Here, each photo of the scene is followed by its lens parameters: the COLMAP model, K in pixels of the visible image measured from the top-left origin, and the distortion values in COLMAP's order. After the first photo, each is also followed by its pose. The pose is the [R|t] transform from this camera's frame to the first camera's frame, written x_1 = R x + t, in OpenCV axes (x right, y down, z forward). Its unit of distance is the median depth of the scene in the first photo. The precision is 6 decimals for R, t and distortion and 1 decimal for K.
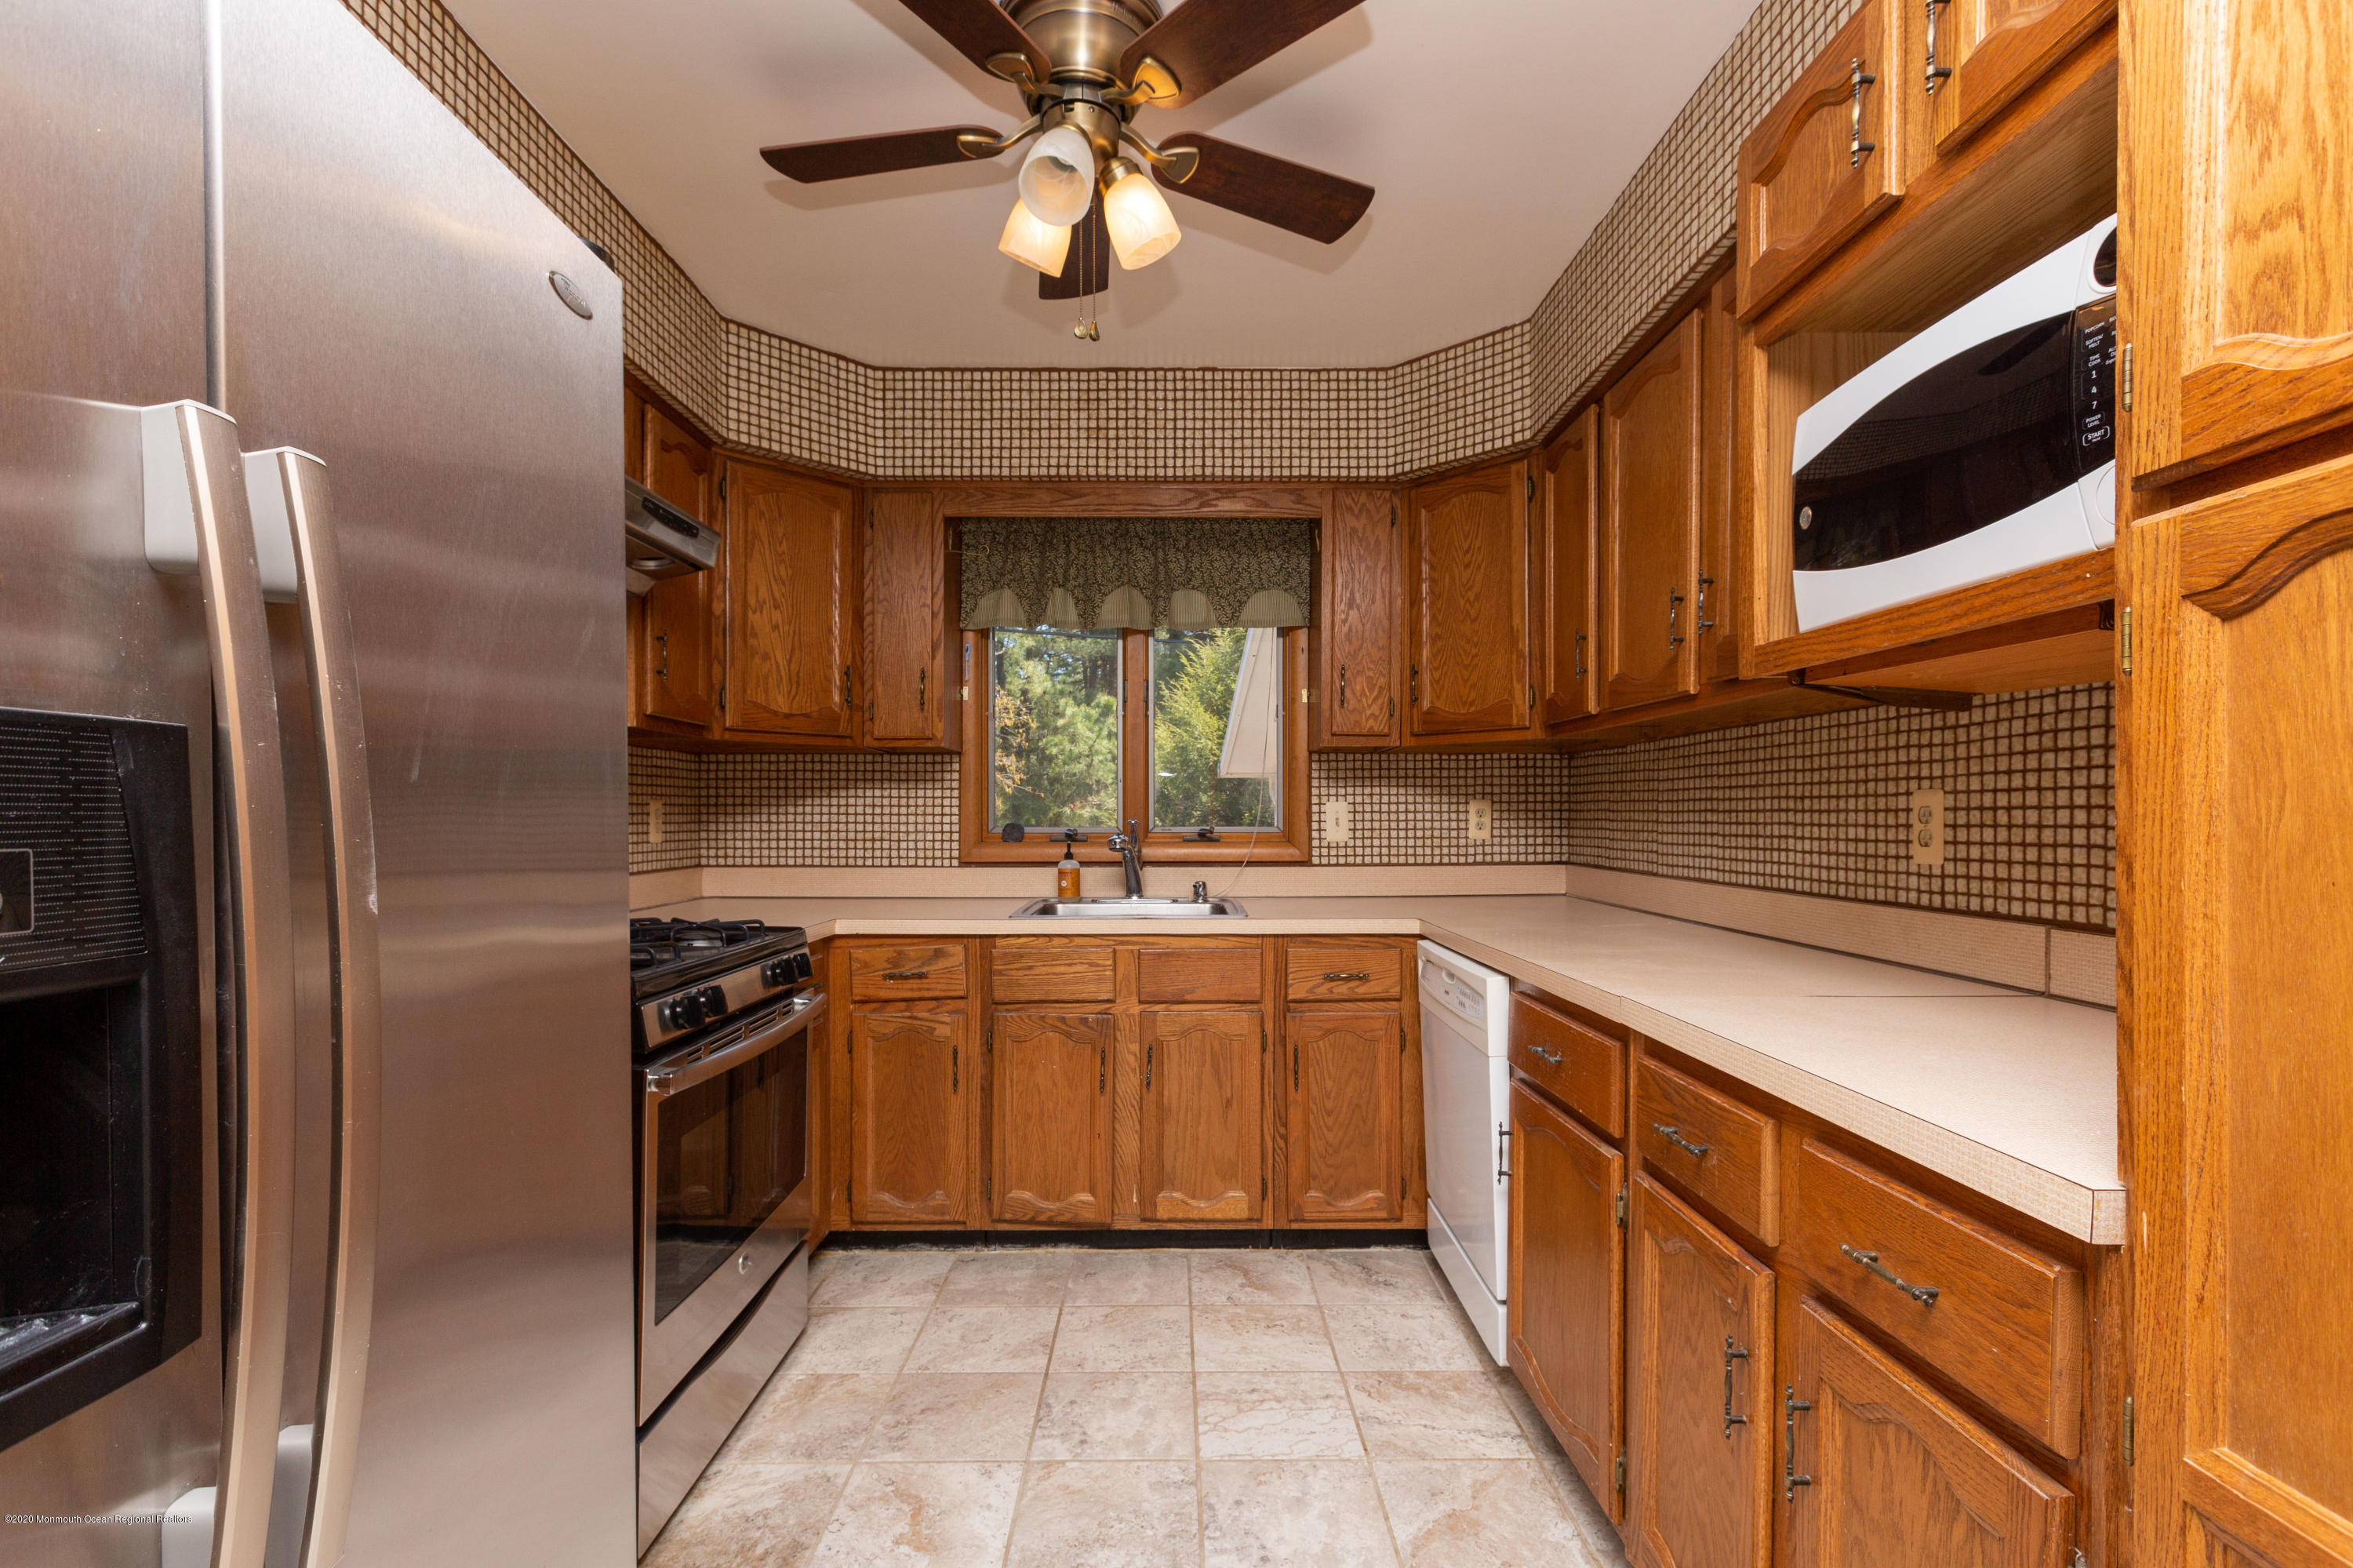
lens RADIAL K [[1011.7, 0, 1181.9], [0, 1011.7, 825.9], [0, 0, 1]] dist [-0.035596, 0.000047]
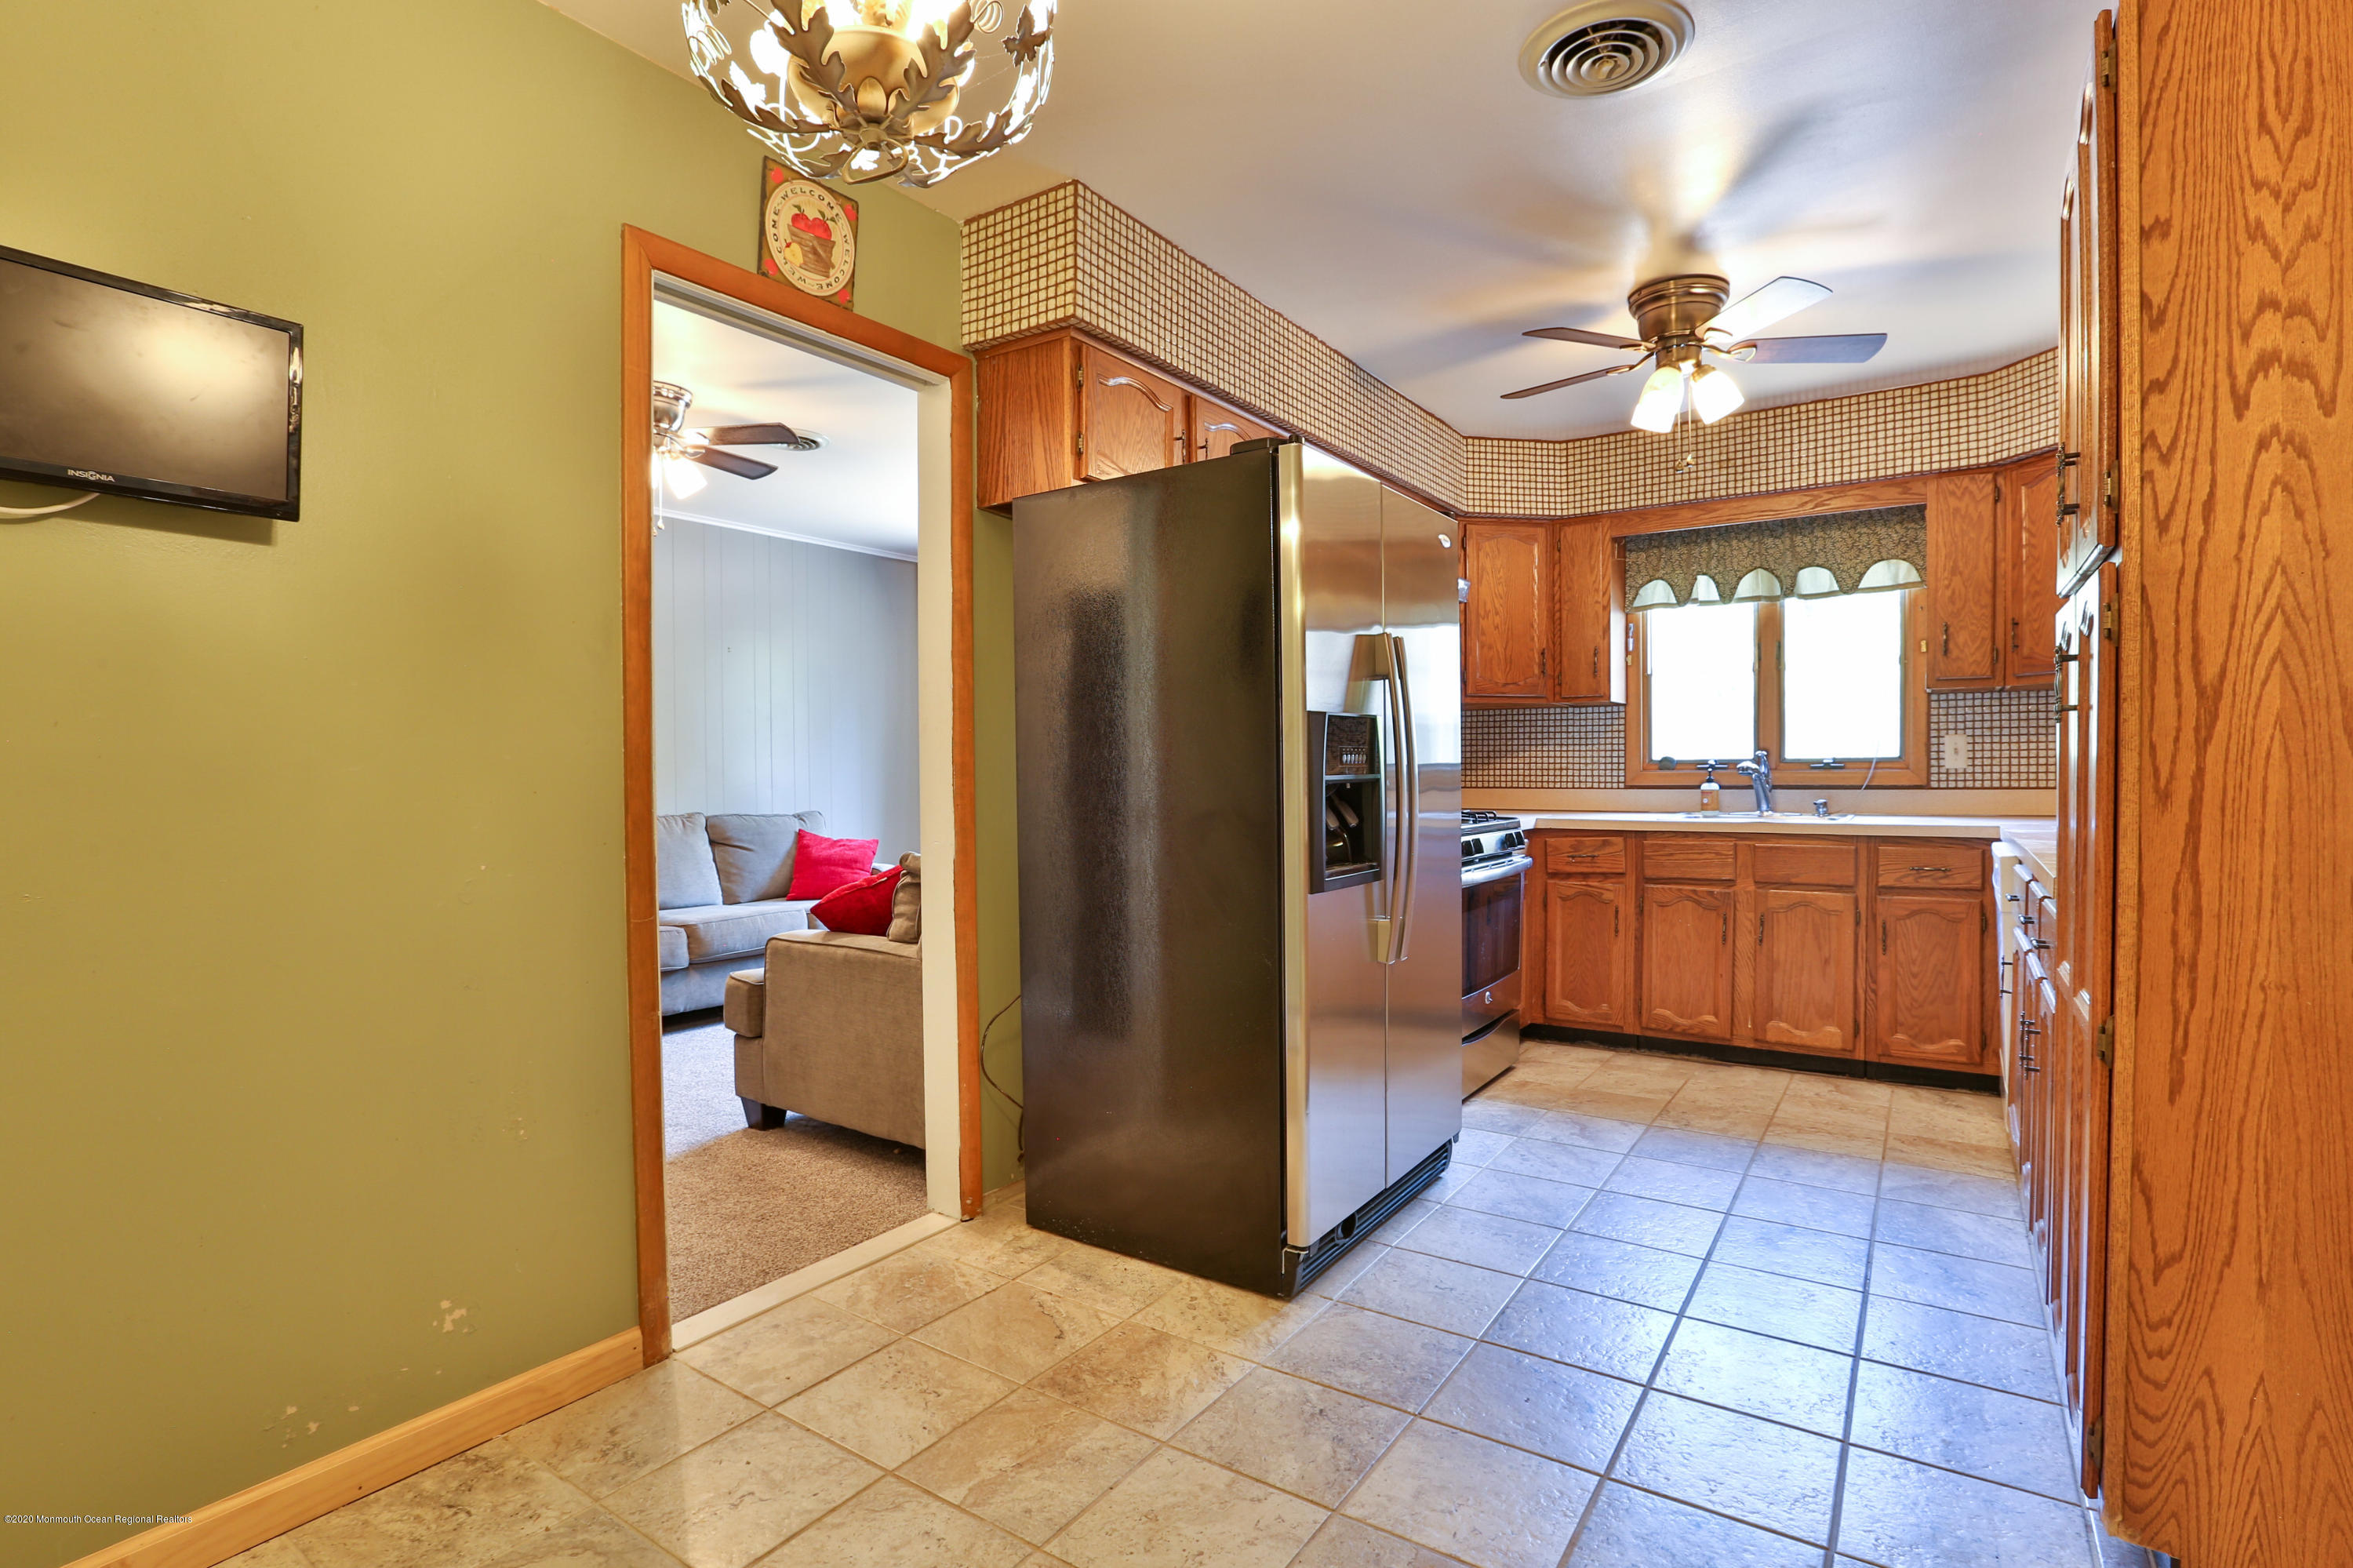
lens RADIAL K [[1111.5, 0, 1225.0], [0, 1111.5, 784.7], [0, 0, 1]] dist [0.000389, 0.000730]
pose [[0.833123, 0.003050, -0.553079, 0.192948], [0.001403, 0.999970, 0.007627, 0.027816], [0.553086, -0.007130, 0.833094, -0.656480]]
